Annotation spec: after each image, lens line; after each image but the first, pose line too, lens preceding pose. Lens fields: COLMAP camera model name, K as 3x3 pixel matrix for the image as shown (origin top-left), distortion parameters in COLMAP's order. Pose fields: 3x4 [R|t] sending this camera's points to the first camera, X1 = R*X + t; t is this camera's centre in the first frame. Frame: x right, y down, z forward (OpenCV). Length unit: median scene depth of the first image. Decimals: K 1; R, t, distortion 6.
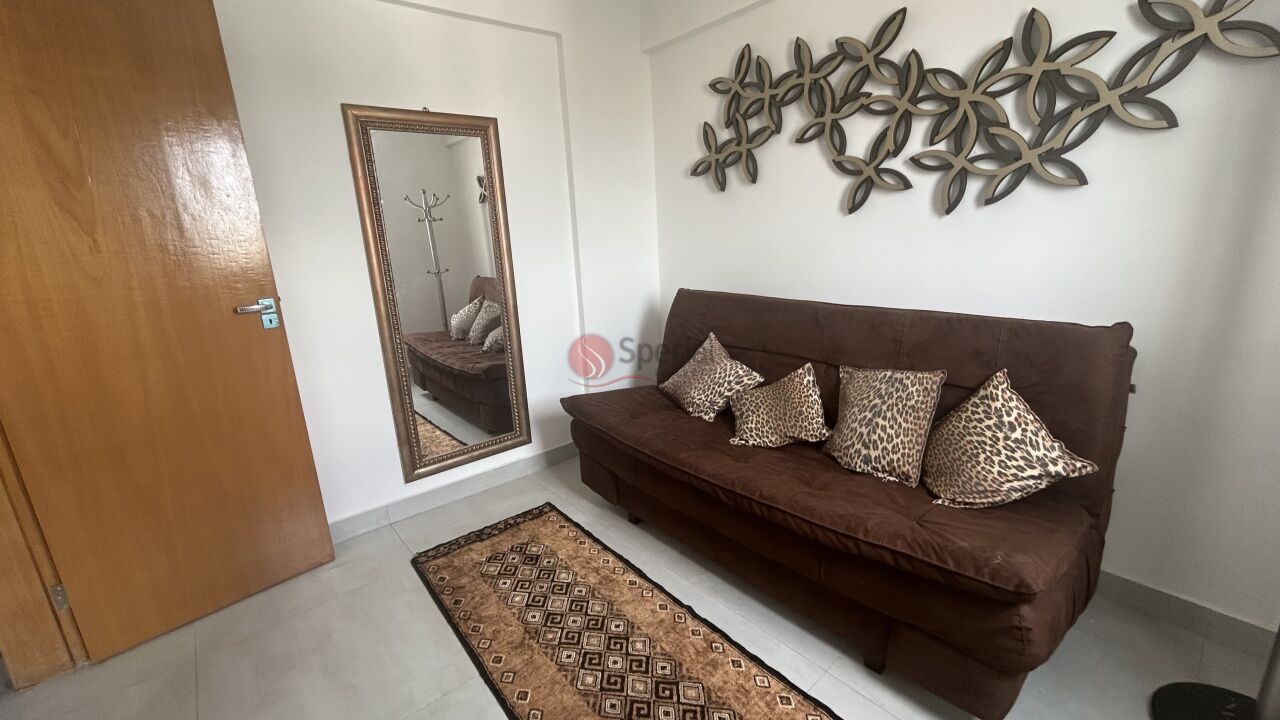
lens RADIAL K [[521.9, 0, 640.0], [0, 521.9, 360.0], [0, 0, 1]] dist [-0.001650, 0.002036]
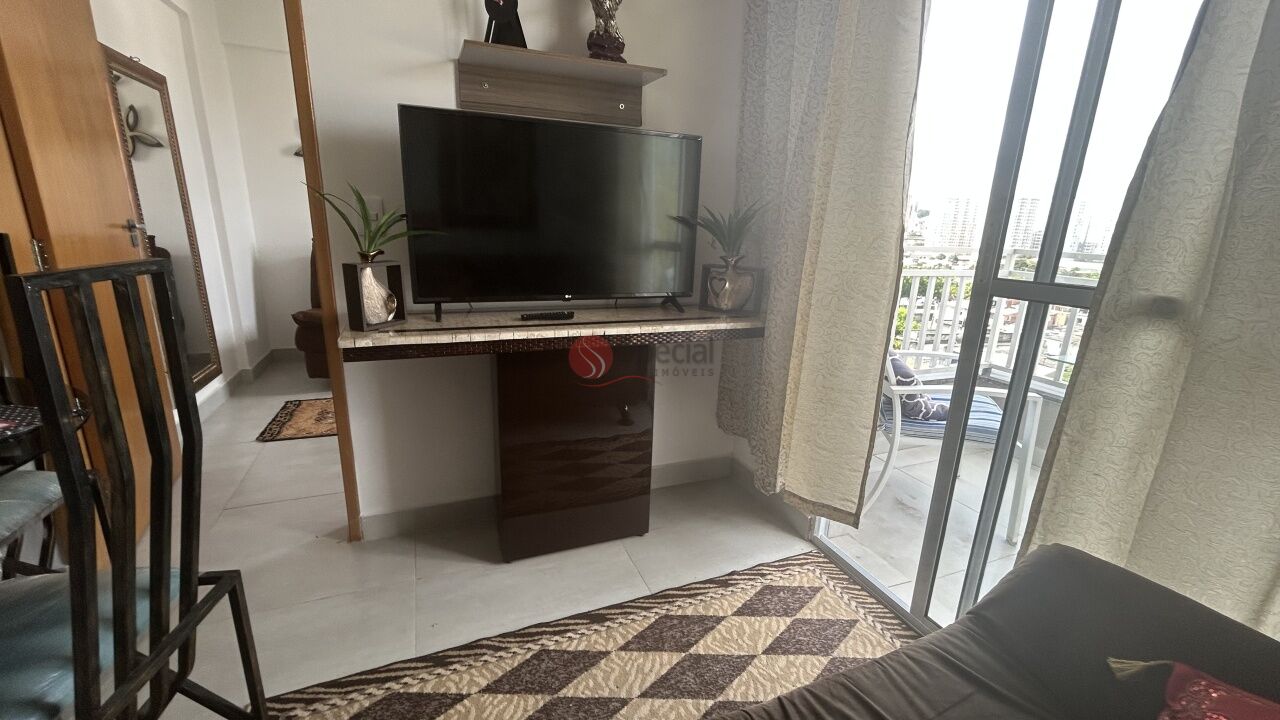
lens RADIAL K [[521.9, 0, 640.0], [0, 521.9, 360.0], [0, 0, 1]] dist [-0.001650, 0.002036]
pose [[0.309520, -0.186538, 0.932417, -1.145374], [0.188616, 0.973130, 0.132072, 0.179897], [-0.931999, 0.134990, 0.336387, -0.258052]]
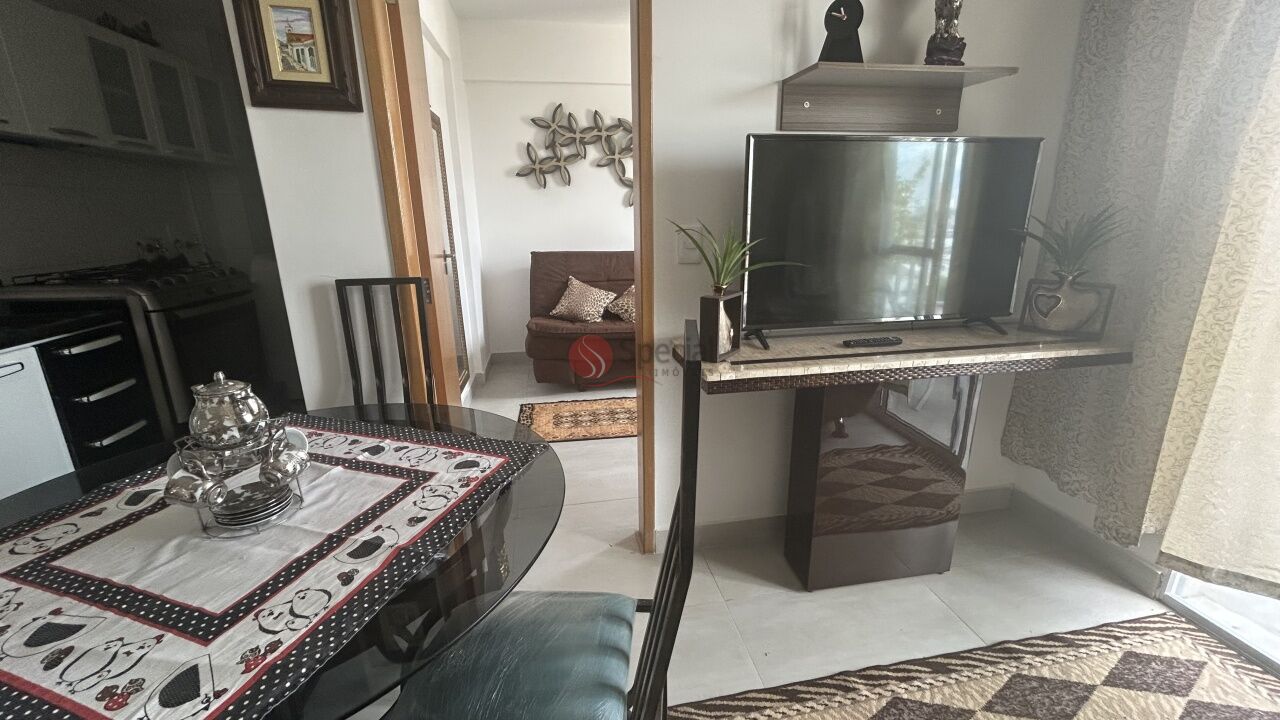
lens RADIAL K [[521.9, 0, 640.0], [0, 521.9, 360.0], [0, 0, 1]] dist [-0.001650, 0.002036]
pose [[0.506752, -0.195711, 0.839583, -1.233724], [0.205430, 0.973250, 0.102877, 0.084675], [-0.837258, 0.120342, 0.533401, -0.021974]]
